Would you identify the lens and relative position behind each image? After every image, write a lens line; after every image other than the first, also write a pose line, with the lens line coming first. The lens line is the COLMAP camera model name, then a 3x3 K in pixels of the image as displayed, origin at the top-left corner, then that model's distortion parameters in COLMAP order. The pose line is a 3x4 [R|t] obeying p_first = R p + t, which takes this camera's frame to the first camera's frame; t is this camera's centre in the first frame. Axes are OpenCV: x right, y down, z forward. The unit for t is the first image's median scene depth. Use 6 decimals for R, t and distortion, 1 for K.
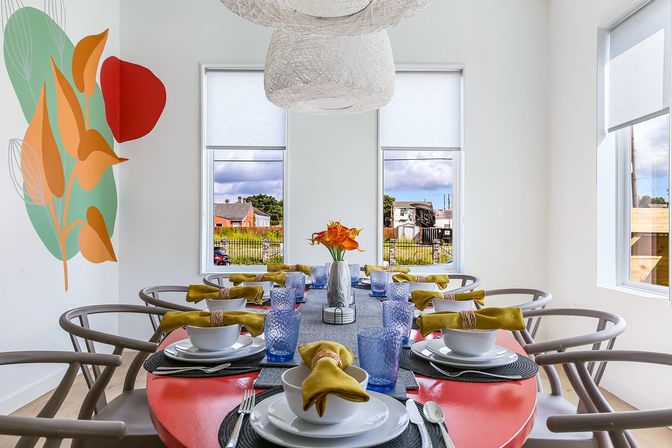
lens RADIAL K [[477.7, 0, 338.3], [0, 477.7, 227.2], [0, 0, 1]] dist [0.006502, -0.000146]
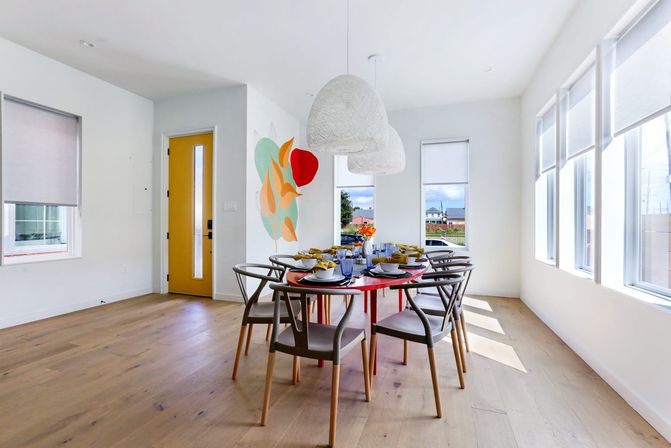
lens RADIAL K [[302.7, 0, 332.6], [0, 302.7, 224.4], [0, 0, 1]] dist [-0.040059, -0.000602]
pose [[0.937464, 0.002140, -0.348077, 0.204334], [-0.002183, 0.999998, 0.000267, -0.007409], [0.348077, 0.000510, 0.937466, -0.291581]]
